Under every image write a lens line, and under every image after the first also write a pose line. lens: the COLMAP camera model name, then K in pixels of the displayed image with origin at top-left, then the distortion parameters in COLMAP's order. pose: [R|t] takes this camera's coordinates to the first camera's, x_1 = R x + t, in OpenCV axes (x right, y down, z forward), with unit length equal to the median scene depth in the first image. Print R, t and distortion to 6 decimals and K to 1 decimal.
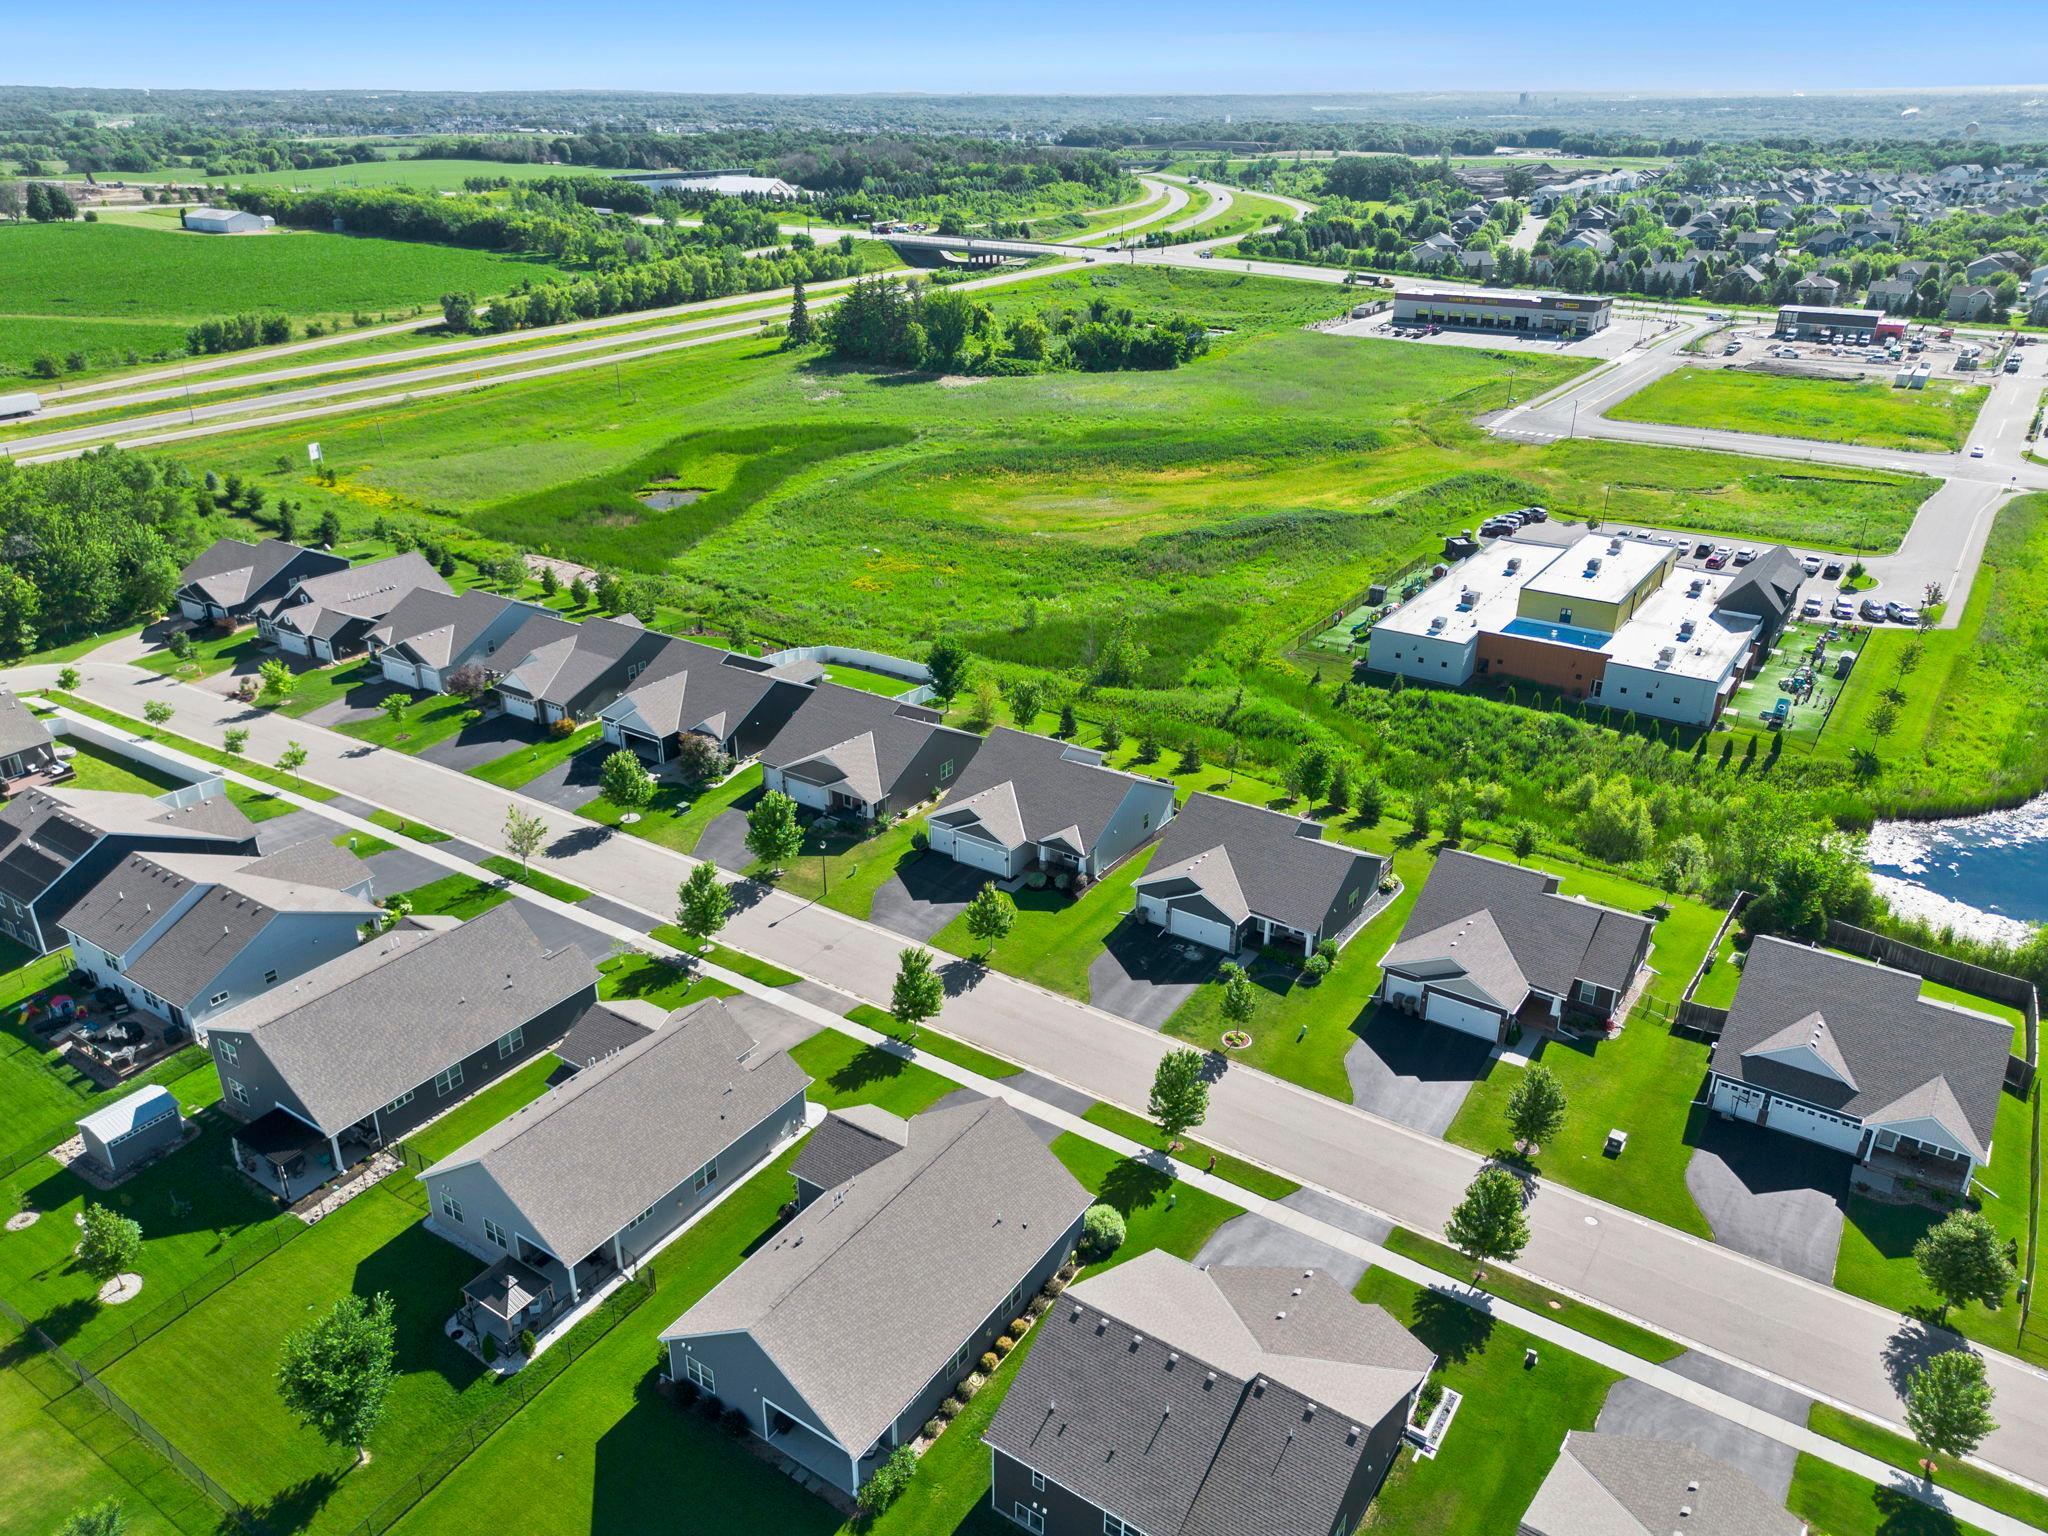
lens RADIAL K [[1466.3, 0, 1006.9], [0, 1466.3, 764.6], [0, 0, 1]] dist [0.087294, -0.105352]
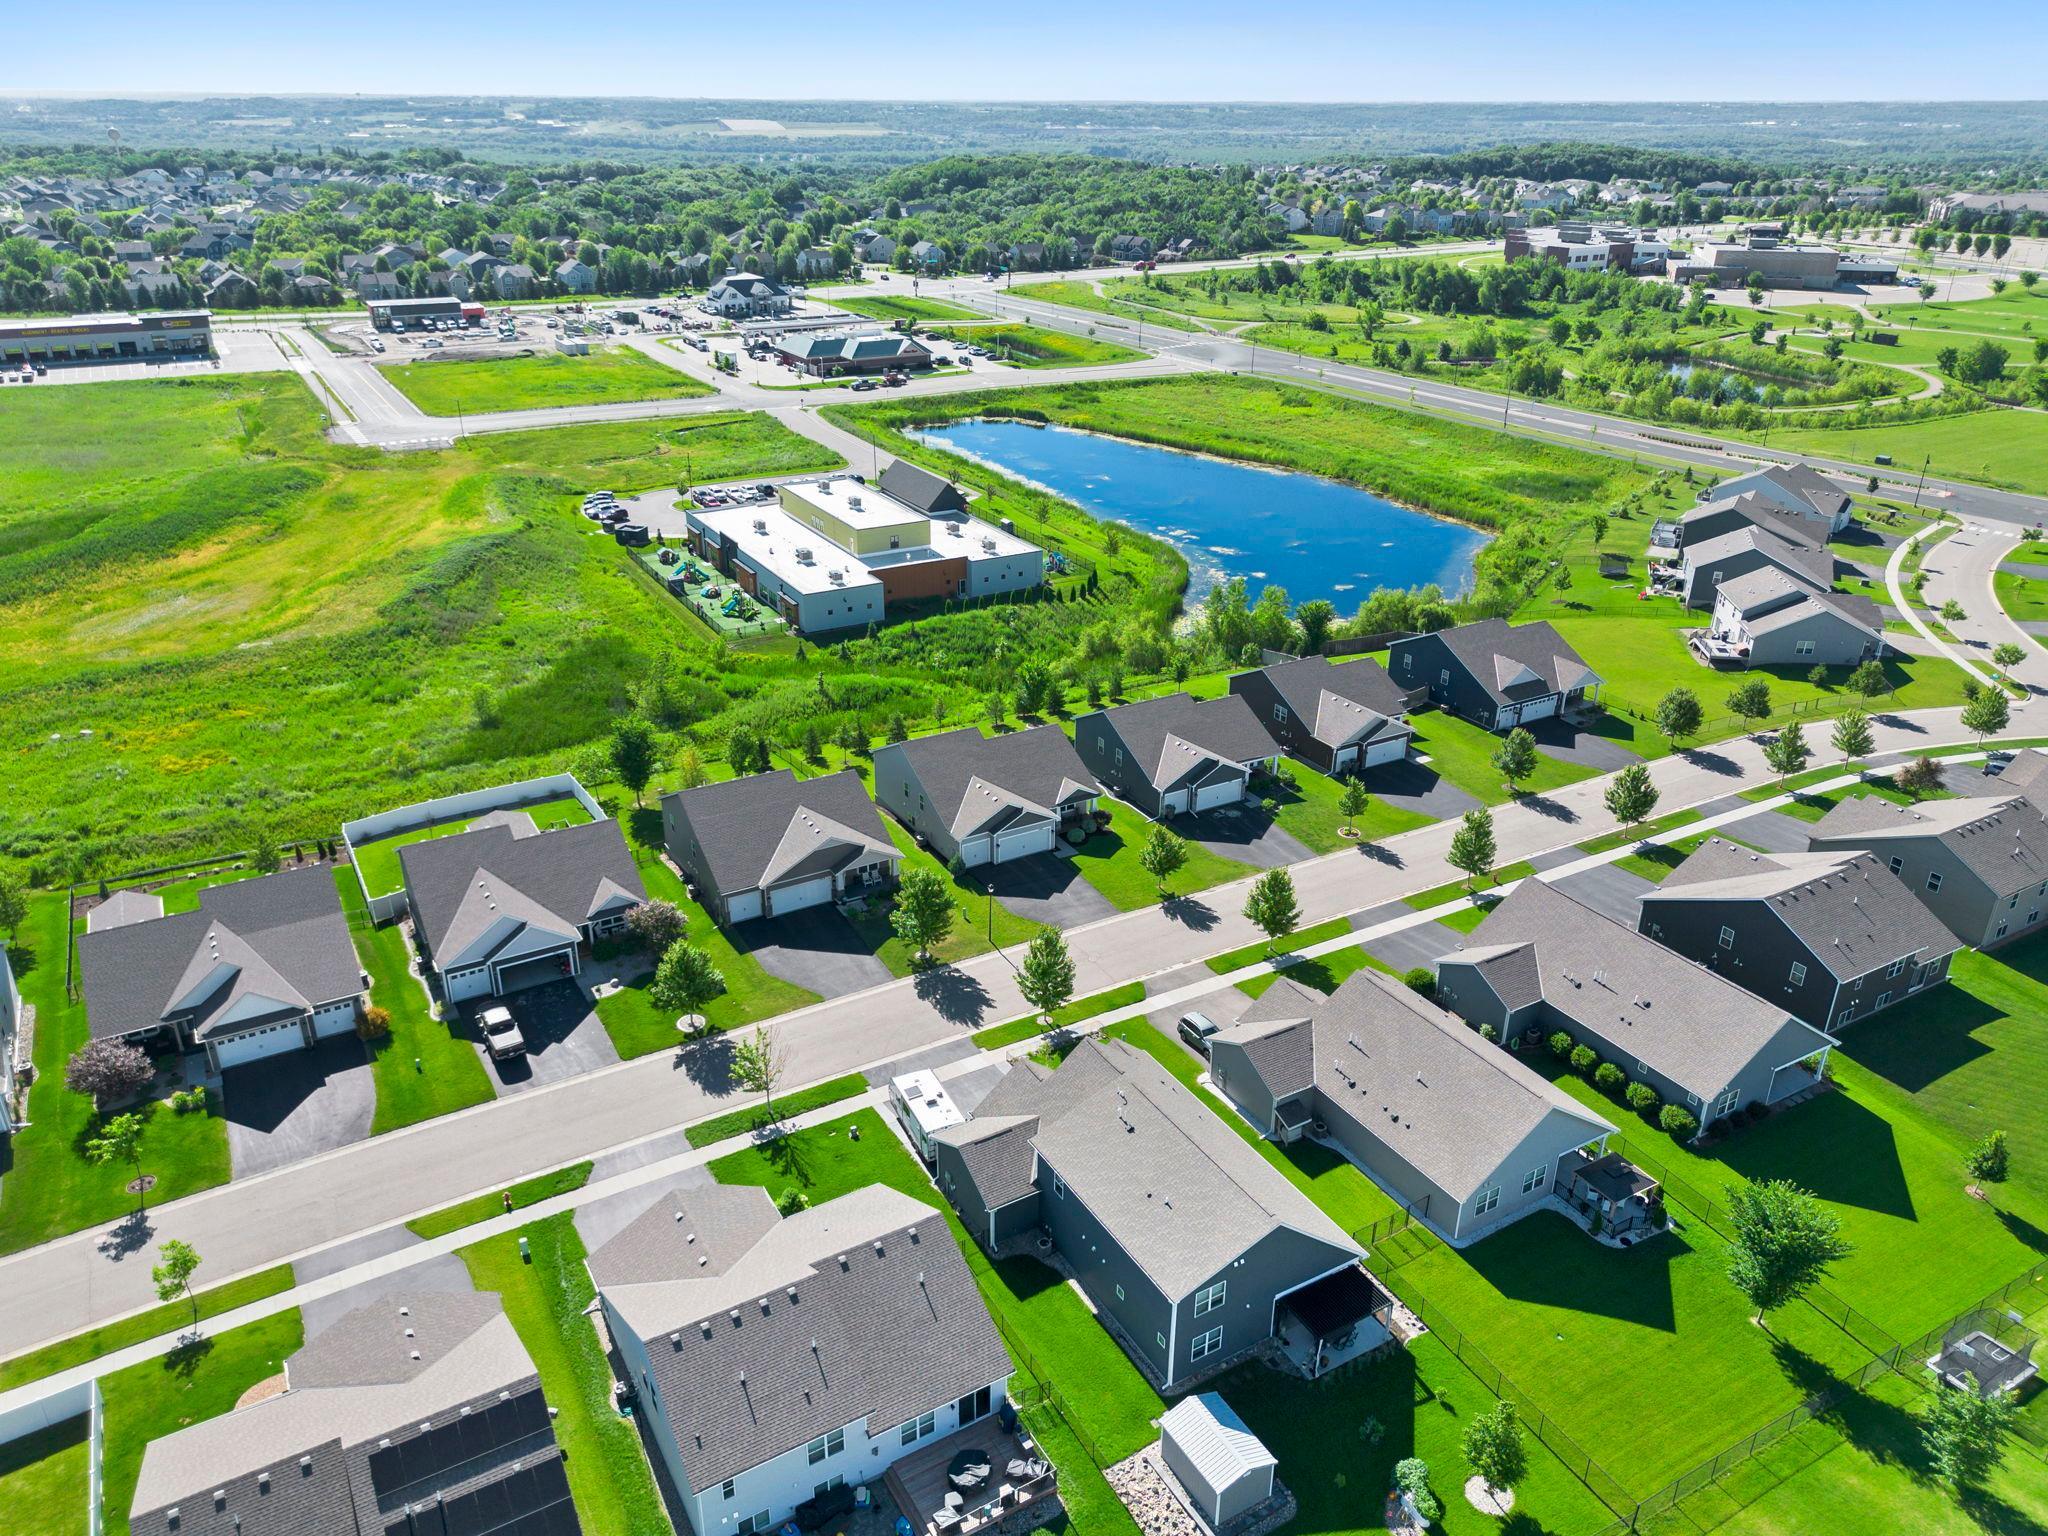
lens RADIAL K [[1473.1, 0, 1029.6], [0, 1473.1, 769.0], [0, 0, 1]] dist [0.063845, -0.062570]
pose [[0.425182, -0.366193, 0.827722, -0.622354], [0.366888, 0.905730, 0.212242, -0.147564], [-0.827414, 0.213440, 0.519452, 0.339051]]
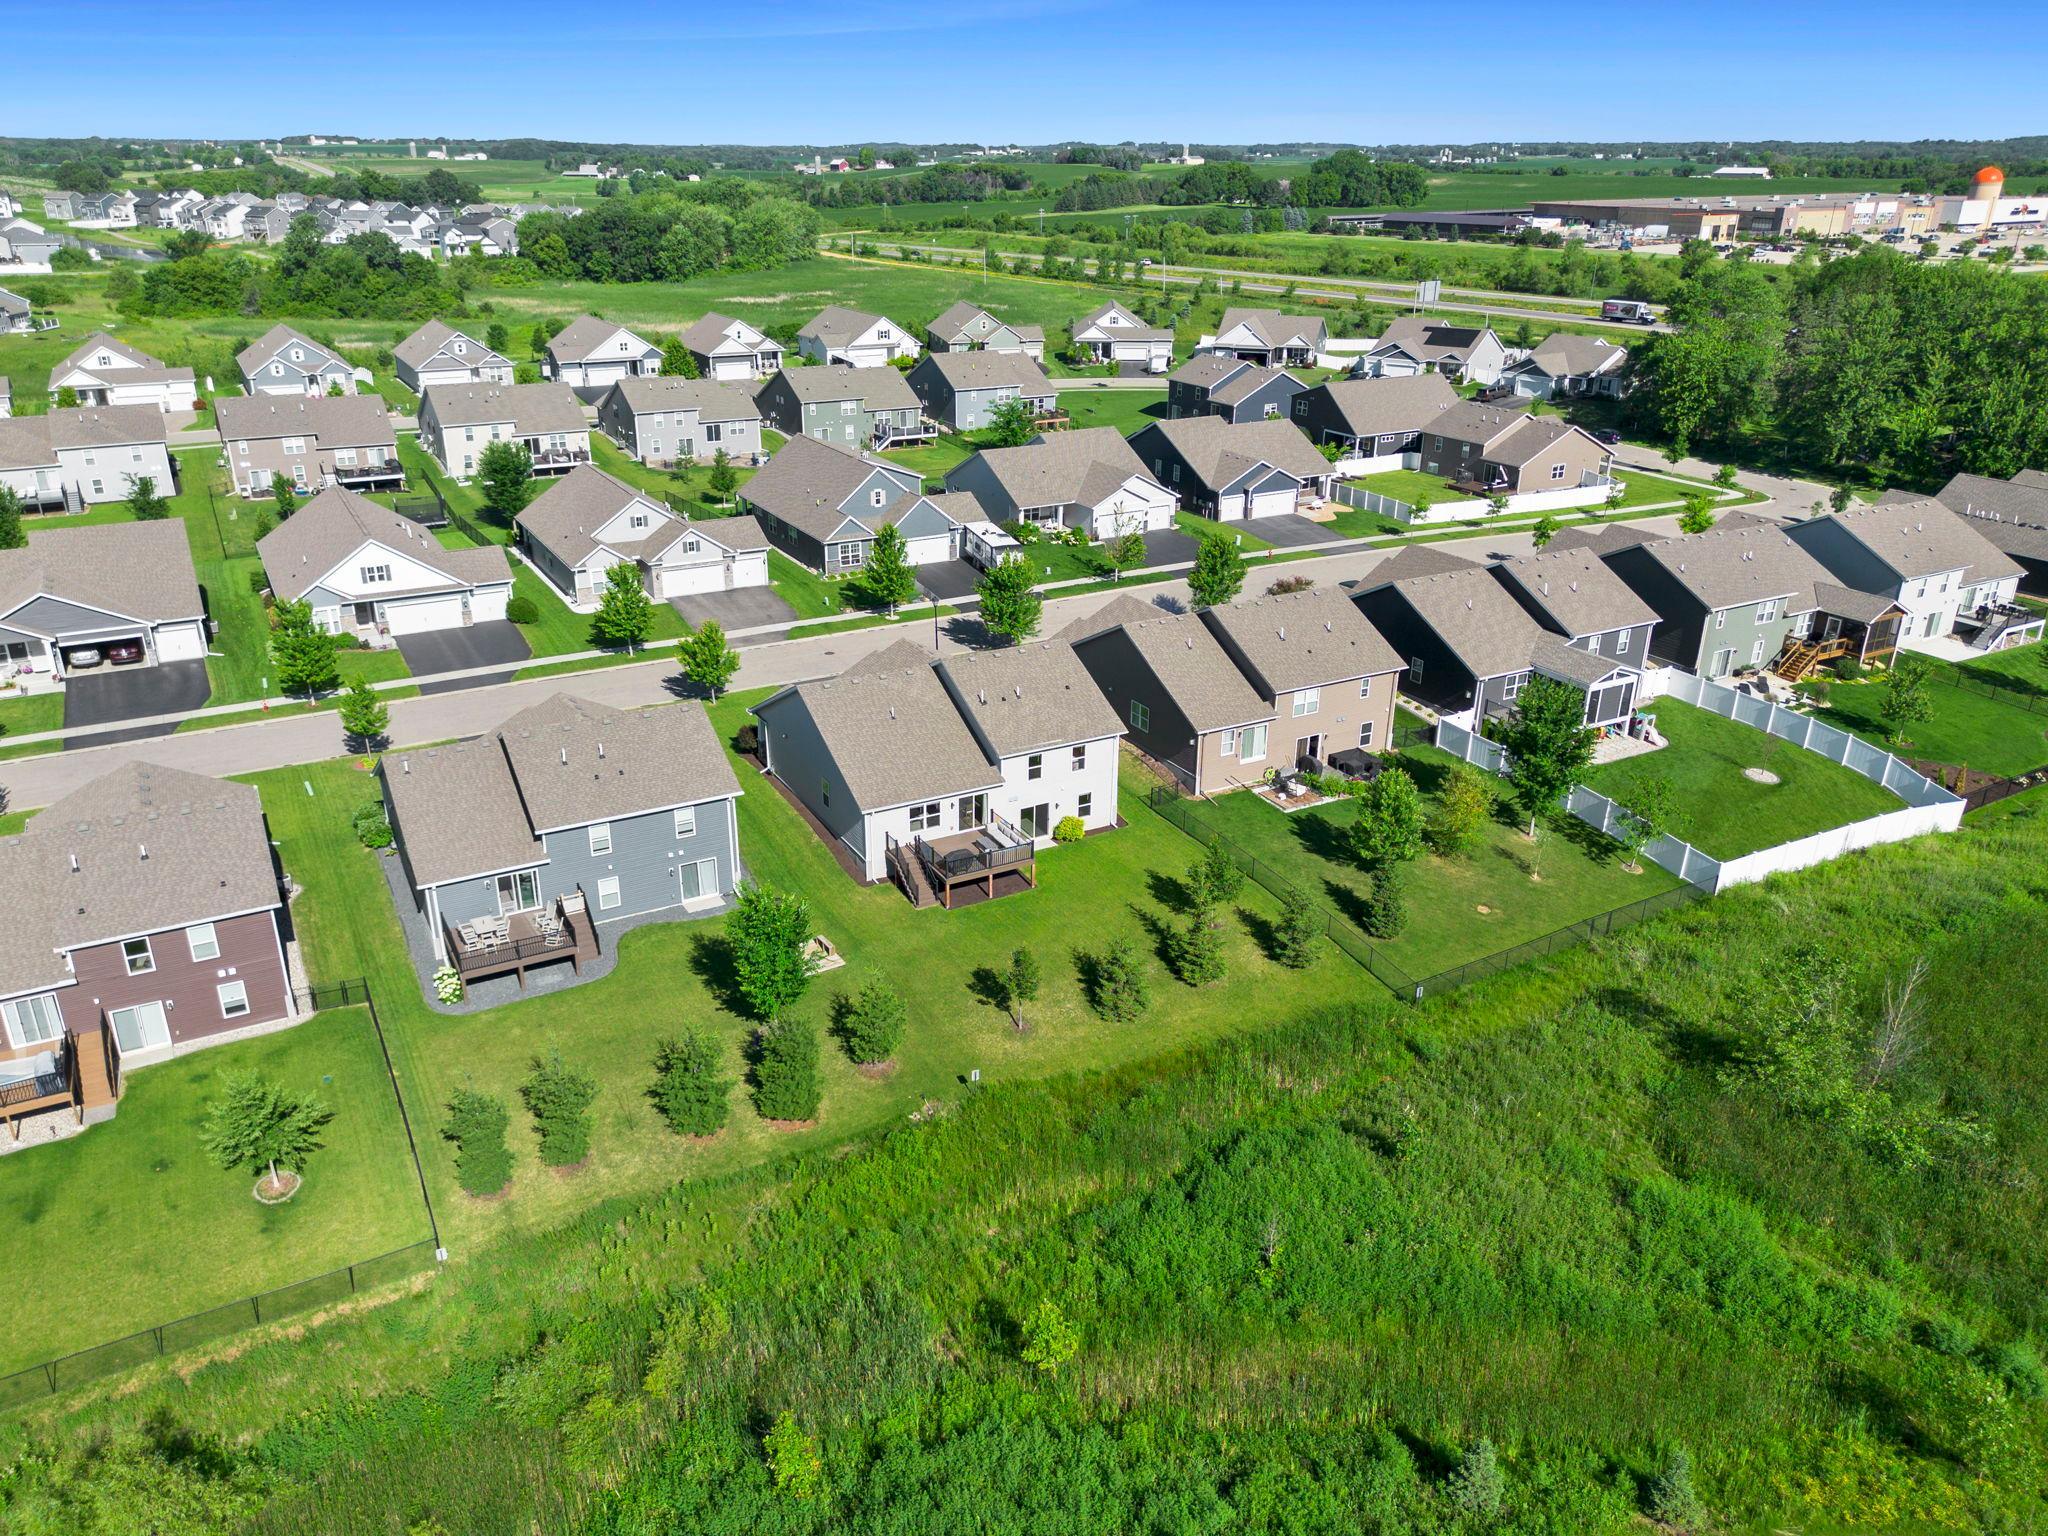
lens RADIAL K [[1480.1, 0, 994.2], [0, 1480.1, 763.2], [0, 0, 1]] dist [0.054495, -0.055509]
pose [[-0.451374, 0.343522, -0.823562, 0.426132], [-0.373087, 0.765737, 0.523882, -0.239468], [0.810597, 0.543727, -0.217470, 0.906248]]
